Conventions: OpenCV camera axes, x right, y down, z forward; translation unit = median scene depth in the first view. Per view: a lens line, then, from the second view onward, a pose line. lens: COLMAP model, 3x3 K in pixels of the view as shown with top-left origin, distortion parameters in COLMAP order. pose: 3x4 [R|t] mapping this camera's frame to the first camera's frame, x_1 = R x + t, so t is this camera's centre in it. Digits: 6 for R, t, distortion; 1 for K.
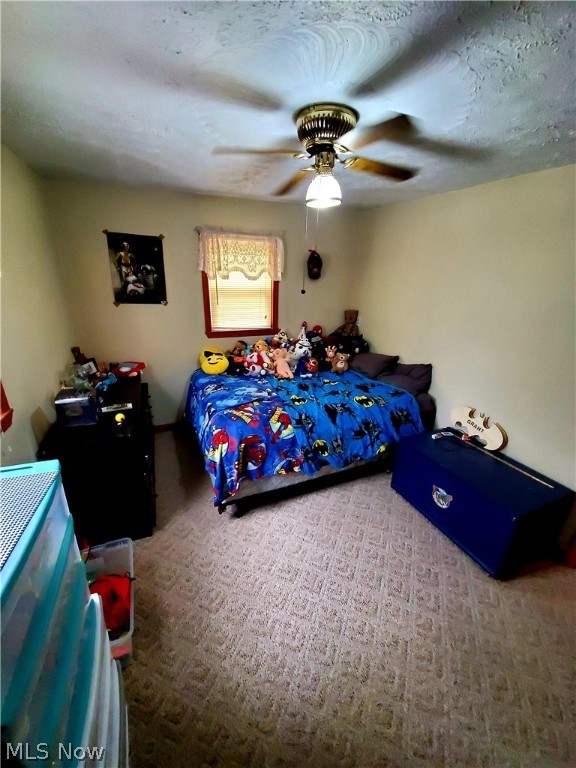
lens RADIAL K [[303.1, 0, 284.3], [0, 303.1, 390.0], [0, 0, 1]] dist [0.011225, -0.016813]
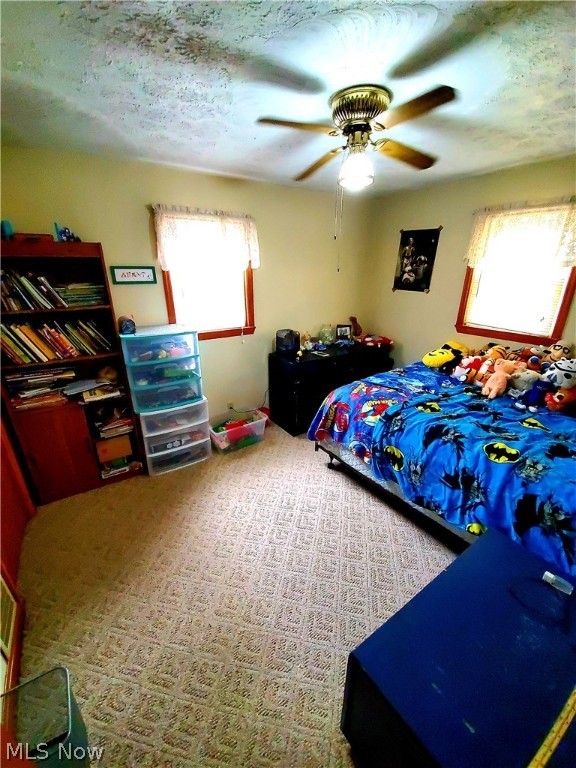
lens RADIAL K [[303.1, 0, 284.3], [0, 303.1, 390.0], [0, 0, 1]] dist [0.011225, -0.016813]
pose [[0.189036, 0.337975, -0.921975, 0.726588], [-0.342846, 0.902534, 0.260554, -0.092286], [0.920175, 0.266841, 0.286485, 0.380094]]
